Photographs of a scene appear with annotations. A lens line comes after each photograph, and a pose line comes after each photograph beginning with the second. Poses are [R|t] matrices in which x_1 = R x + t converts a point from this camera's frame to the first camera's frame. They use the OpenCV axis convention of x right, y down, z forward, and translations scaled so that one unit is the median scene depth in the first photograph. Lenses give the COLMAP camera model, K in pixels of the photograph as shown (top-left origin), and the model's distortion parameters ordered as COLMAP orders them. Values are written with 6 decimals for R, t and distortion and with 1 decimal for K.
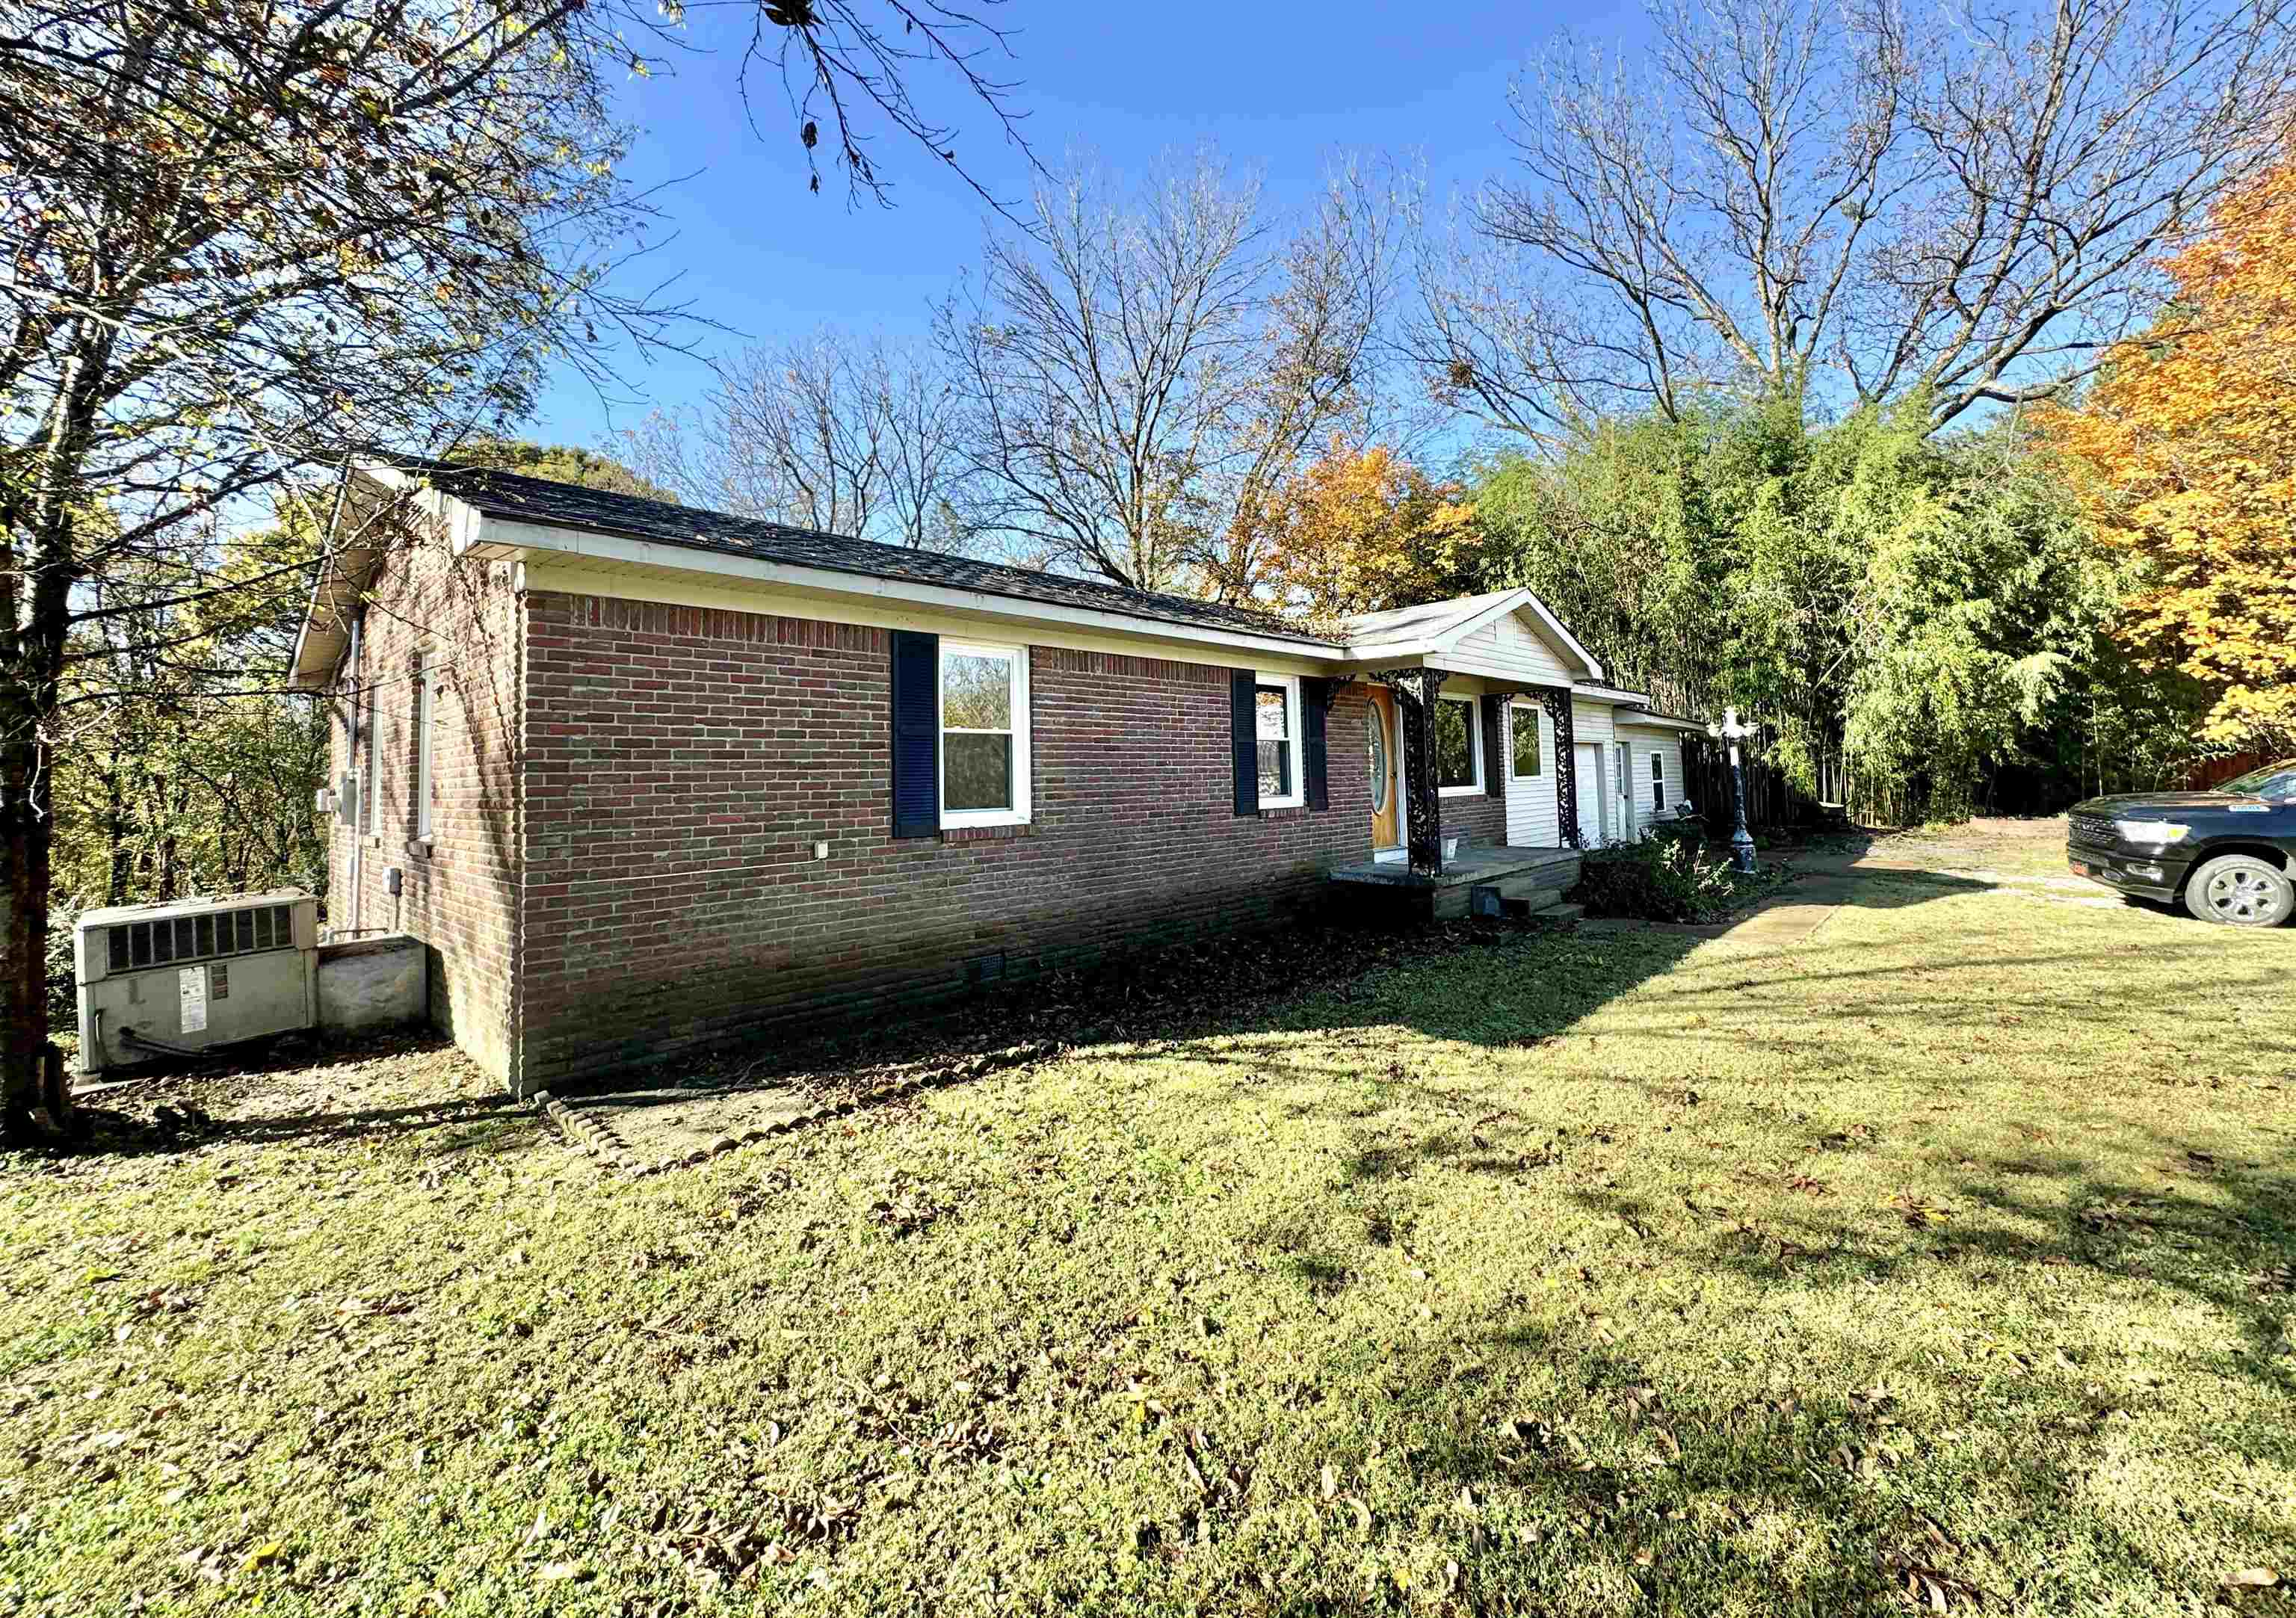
lens RADIAL K [[956.1, 0, 1148.0], [0, 956.1, 719.0], [0, 0, 1]] dist [-0.001745, -0.000221]
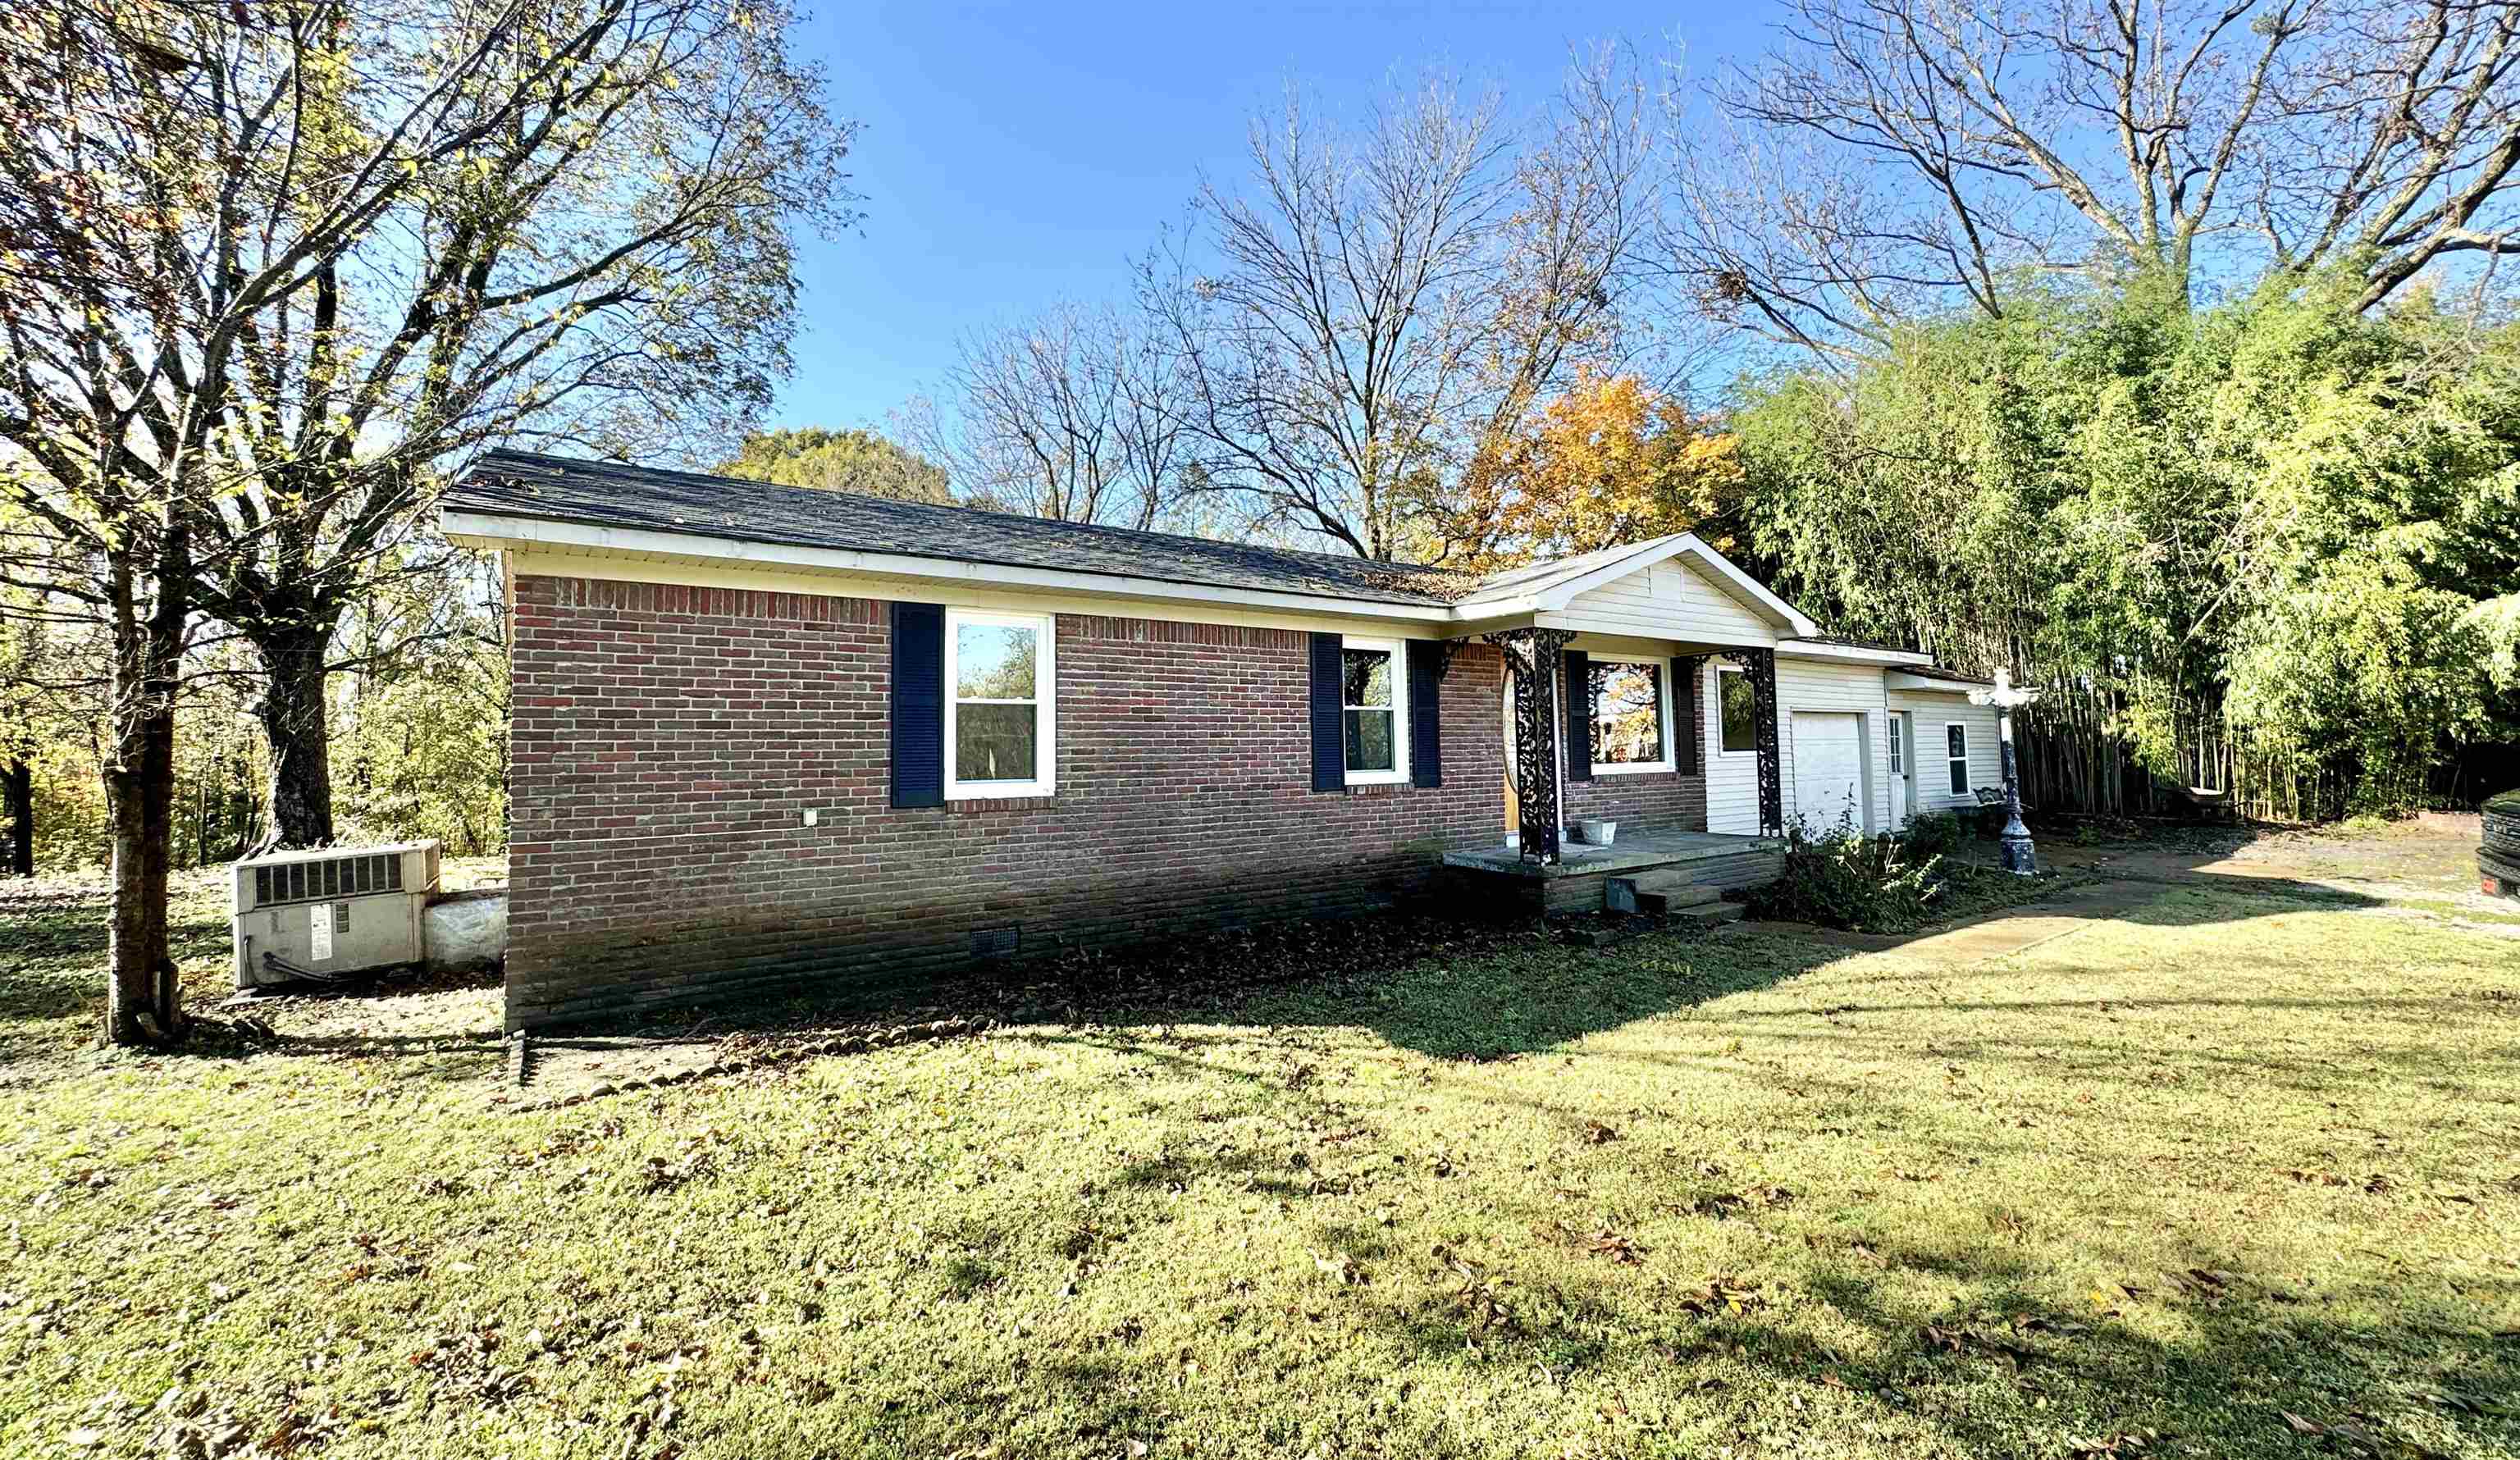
lens RADIAL K [[1010.2, 0, 1259.3], [0, 1010.2, 688.8], [0, 0, 1]] dist [-0.001773, -0.000016]
pose [[0.974354, -0.003948, -0.224984, 0.240107], [0.004947, 0.999980, 0.003878, -0.002210], [0.224965, -0.004892, 0.974355, 0.031336]]
